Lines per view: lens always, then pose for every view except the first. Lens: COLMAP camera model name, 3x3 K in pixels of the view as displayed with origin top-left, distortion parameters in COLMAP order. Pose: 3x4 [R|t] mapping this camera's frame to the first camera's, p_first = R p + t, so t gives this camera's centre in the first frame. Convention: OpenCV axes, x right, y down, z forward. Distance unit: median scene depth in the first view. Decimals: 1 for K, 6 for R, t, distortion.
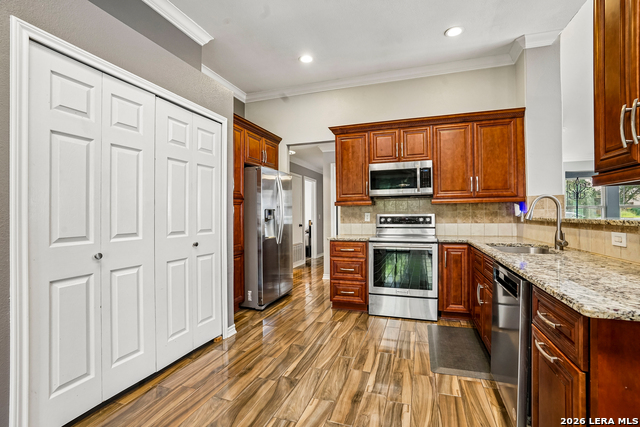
lens RADIAL K [[294.8, 0, 319.2], [0, 294.8, 214.9], [0, 0, 1]] dist [-0.060001, 0.019454]
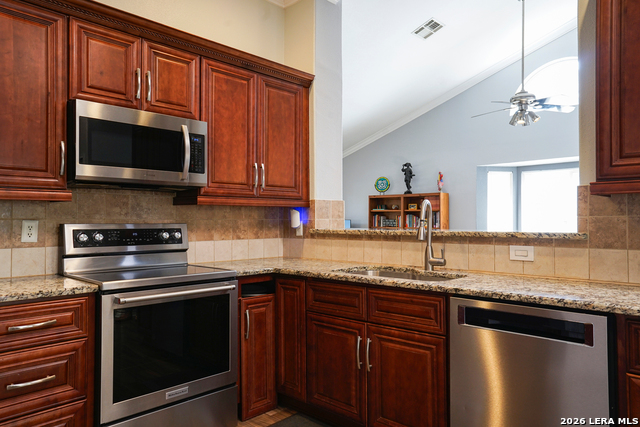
lens RADIAL K [[447.4, 0, 318.3], [0, 447.4, 214.9], [0, 0, 1]] dist [0.005271, 0.025122]
pose [[0.419467, 0.022027, 0.907503, -0.270376], [-0.001448, 0.999721, -0.023596, -0.001465], [-0.907769, 0.008584, 0.419382, 0.495391]]
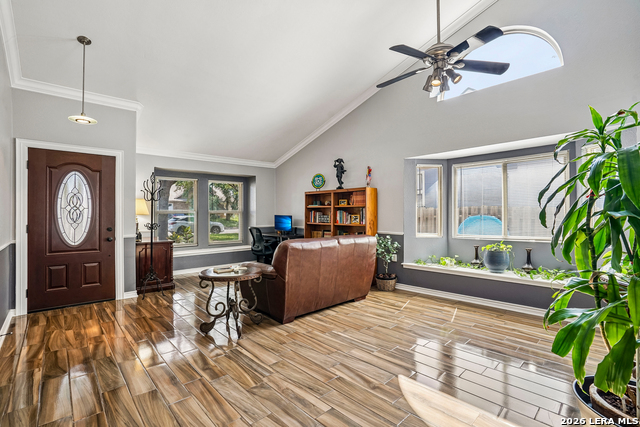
lens RADIAL K [[294.8, 0, 320.2], [0, 294.8, 214.5], [0, 0, 1]] dist [-0.060001, 0.019454]
pose [[0.465026, 0.011723, 0.885219, 0.748153], [-0.002169, 0.999924, -0.012103, -0.021287], [-0.885294, 0.003708, 0.465017, 0.421590]]
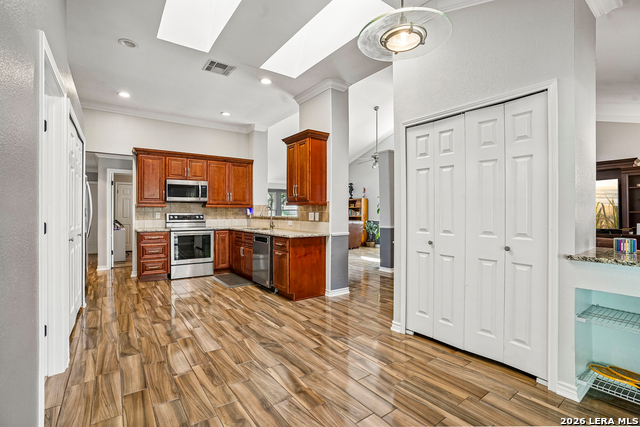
lens RADIAL K [[294.8, 0, 318.6], [0, 294.8, 215.0], [0, 0, 1]] dist [-0.060001, 0.019454]
pose [[0.572852, 0.003127, 0.819653, -0.647715], [-0.006794, 0.999976, 0.000934, -0.000727], [-0.819630, -0.006104, 0.572860, -0.505556]]
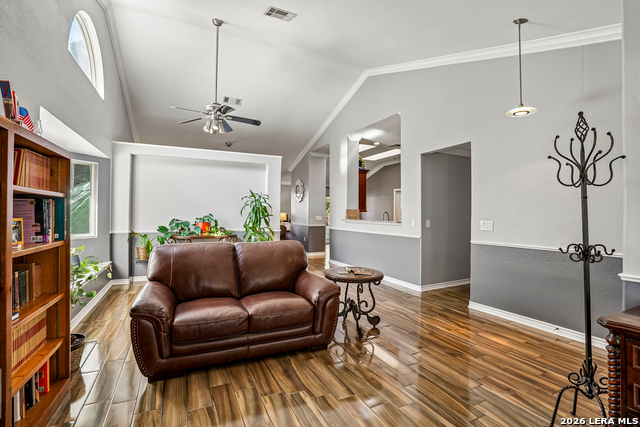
lens RADIAL K [[294.8, 0, 318.9], [0, 294.8, 213.6], [0, 0, 1]] dist [-0.060001, 0.019454]
pose [[-0.698393, 0.001078, -0.715714, 2.266160], [0.001824, 0.999998, -0.000274, -0.049049], [0.715713, -0.001497, -0.698393, 1.743033]]
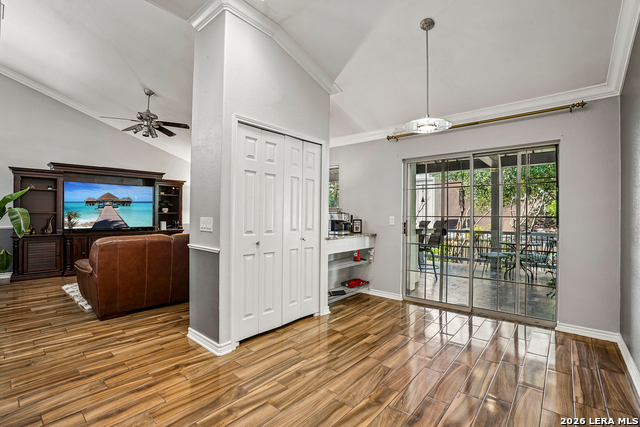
lens RADIAL K [[294.8, 0, 320.8], [0, 294.8, 215.3], [0, 0, 1]] dist [-0.060001, 0.019454]
pose [[-0.928974, 0.001542, 0.370141, -0.291618], [0.000476, 0.999995, -0.002970, -0.004751], [-0.370143, -0.002583, -0.928971, 0.426329]]
